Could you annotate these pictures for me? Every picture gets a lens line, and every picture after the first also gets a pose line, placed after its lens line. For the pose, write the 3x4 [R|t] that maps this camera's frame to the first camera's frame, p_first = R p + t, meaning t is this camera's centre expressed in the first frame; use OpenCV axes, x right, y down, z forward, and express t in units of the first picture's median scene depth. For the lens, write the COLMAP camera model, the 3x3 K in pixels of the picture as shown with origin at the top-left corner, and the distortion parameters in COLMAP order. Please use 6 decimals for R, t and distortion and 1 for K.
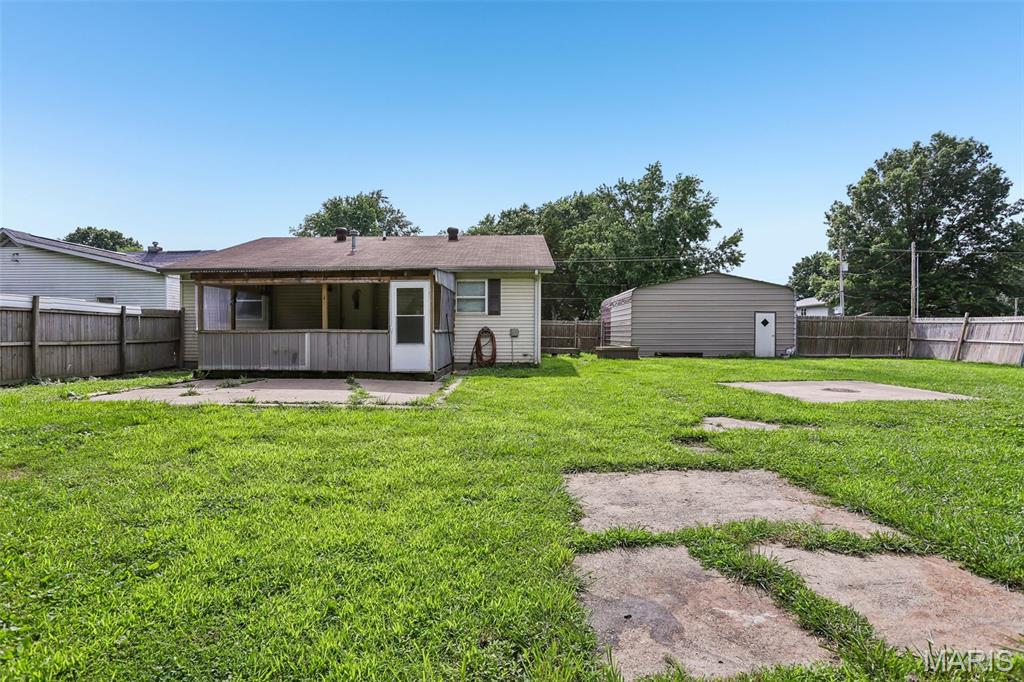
lens RADIAL K [[528.3, 0, 508.3], [0, 528.3, 339.8], [0, 0, 1]] dist [-0.068302, 0.038979]
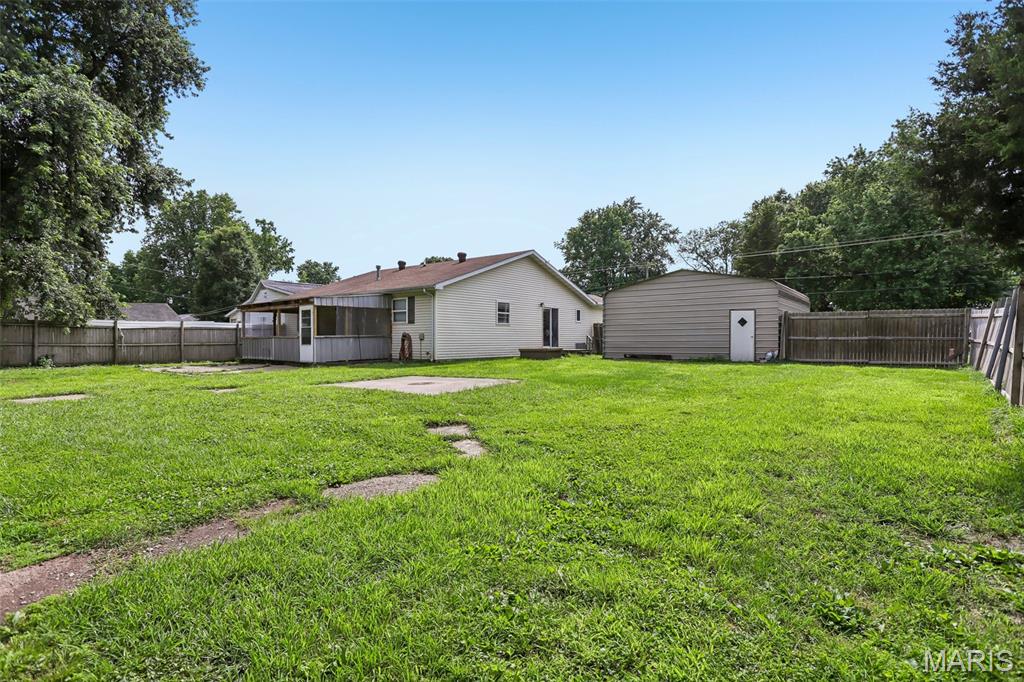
lens RADIAL K [[528.3, 0, 508.3], [0, 528.3, 339.8], [0, 0, 1]] dist [-0.068302, 0.038979]
pose [[0.799477, -0.003379, -0.600687, 0.297821], [0.002083, 0.999994, -0.002852, -0.000554], [0.600693, 0.001029, 0.799479, 0.026289]]
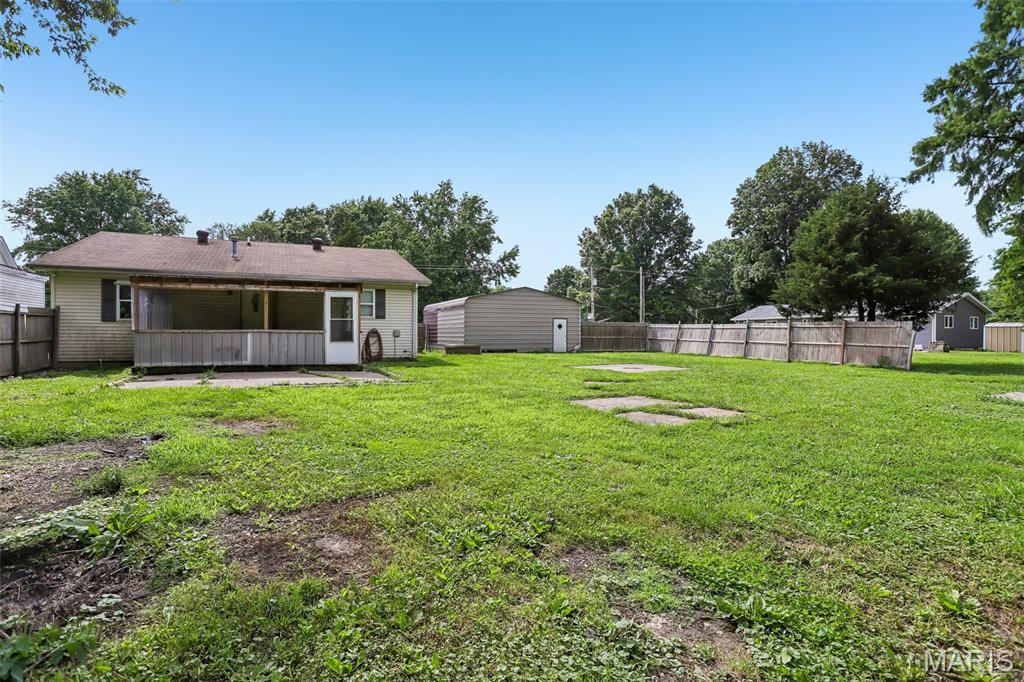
lens RADIAL K [[528.3, 0, 508.3], [0, 528.3, 339.8], [0, 0, 1]] dist [-0.068302, 0.038979]
pose [[0.903485, -0.001554, 0.428617, -0.086856], [0.002332, 0.999996, -0.001291, 0.001302], [-0.428613, 0.002166, 0.903485, -0.069665]]
